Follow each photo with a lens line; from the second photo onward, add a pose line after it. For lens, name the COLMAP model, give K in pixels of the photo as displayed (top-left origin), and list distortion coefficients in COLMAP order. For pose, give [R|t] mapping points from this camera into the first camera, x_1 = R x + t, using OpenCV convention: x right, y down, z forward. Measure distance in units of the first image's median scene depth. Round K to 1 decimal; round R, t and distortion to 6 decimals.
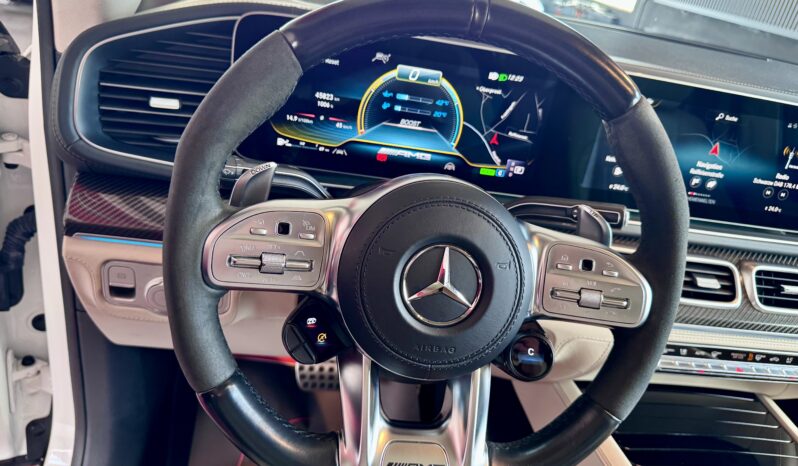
lens RADIAL K [[558.7, 0, 419.6], [0, 558.7, 234.9], [0, 0, 1]] dist [0.064971, -0.092066]
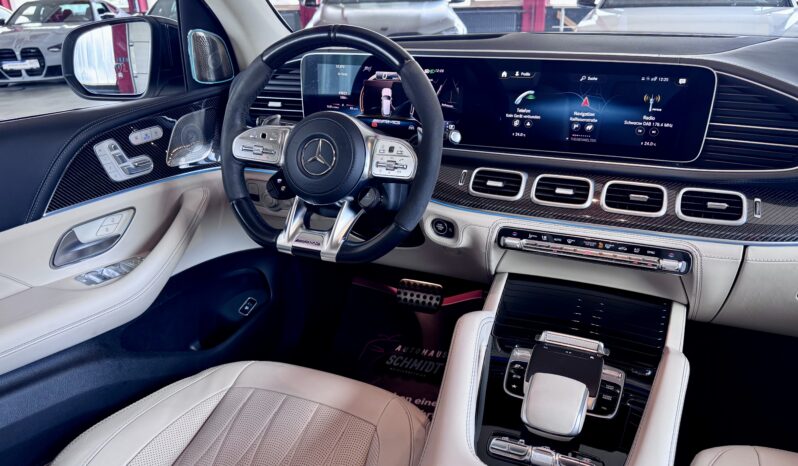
lens RADIAL K [[558.7, 0, 419.6], [0, 558.7, 234.9], [0, 0, 1]] dist [0.064971, -0.092066]
pose [[0.870263, 0.004927, -0.492563, 0.852835], [-0.055878, 0.994483, -0.088778, 0.328010], [0.489408, 0.104784, 0.865737, -0.393673]]
